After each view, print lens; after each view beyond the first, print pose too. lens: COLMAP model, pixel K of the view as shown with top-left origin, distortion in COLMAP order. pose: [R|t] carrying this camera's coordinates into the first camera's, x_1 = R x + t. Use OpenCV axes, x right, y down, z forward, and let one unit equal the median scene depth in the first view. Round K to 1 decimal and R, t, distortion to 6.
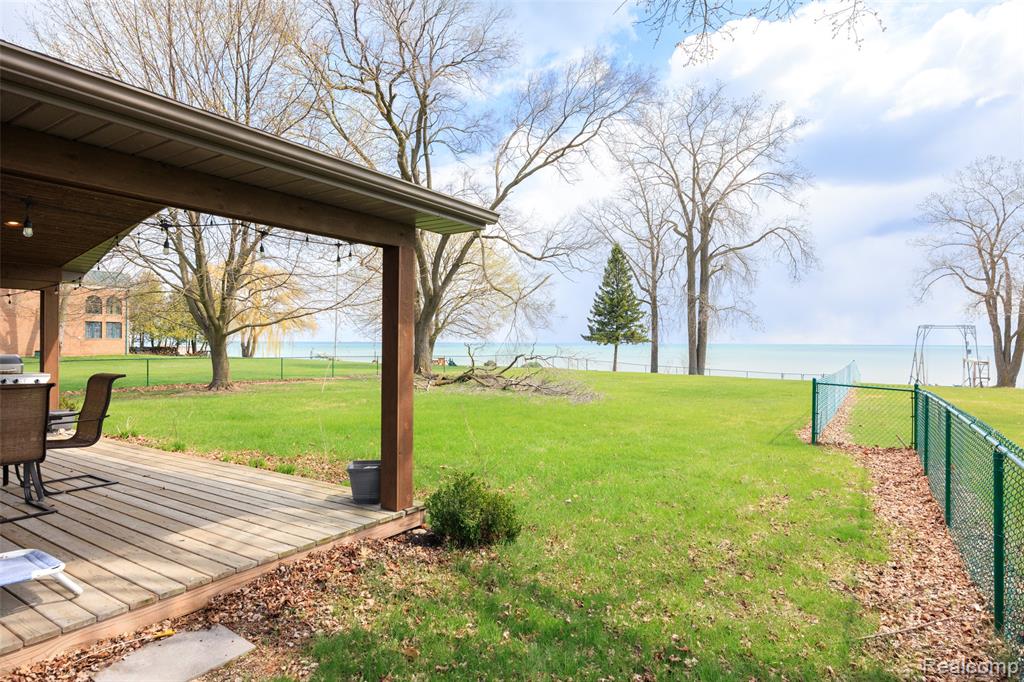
lens RADIAL K [[566.0, 0, 512.0], [0, 566.0, 341.0], [0, 0, 1]] dist [0.001387, 0.000568]
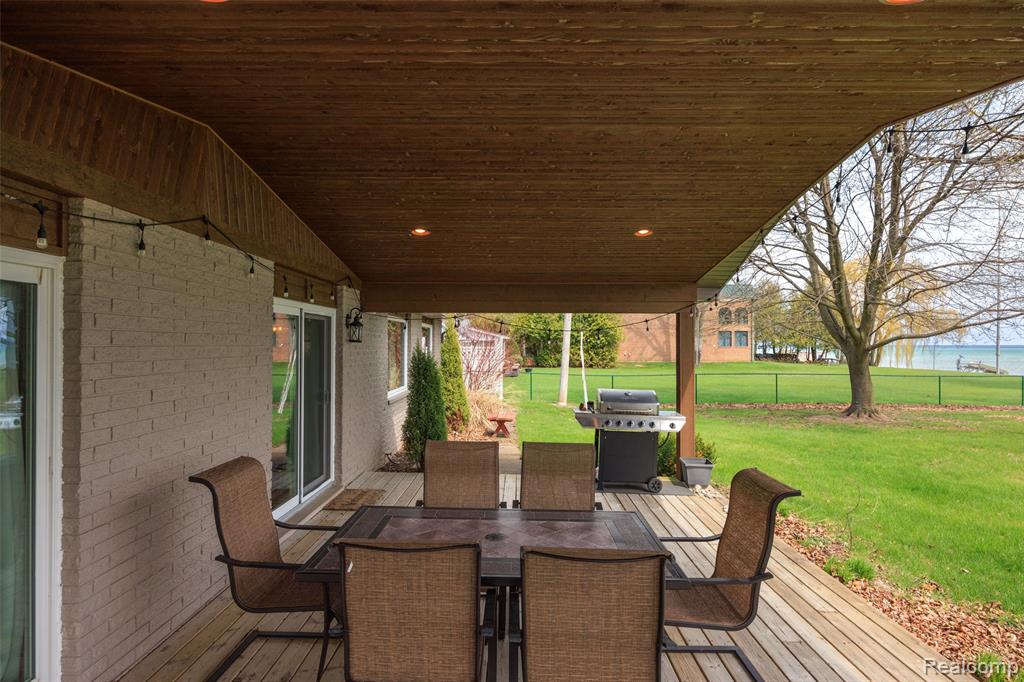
lens RADIAL K [[566.0, 0, 512.0], [0, 566.0, 341.0], [0, 0, 1]] dist [0.001387, 0.000568]
pose [[0.544897, -0.009835, -0.838445, -0.108942], [0.004244, 0.999951, -0.008972, -0.017425], [0.838492, 0.001331, 0.544912, 0.141093]]
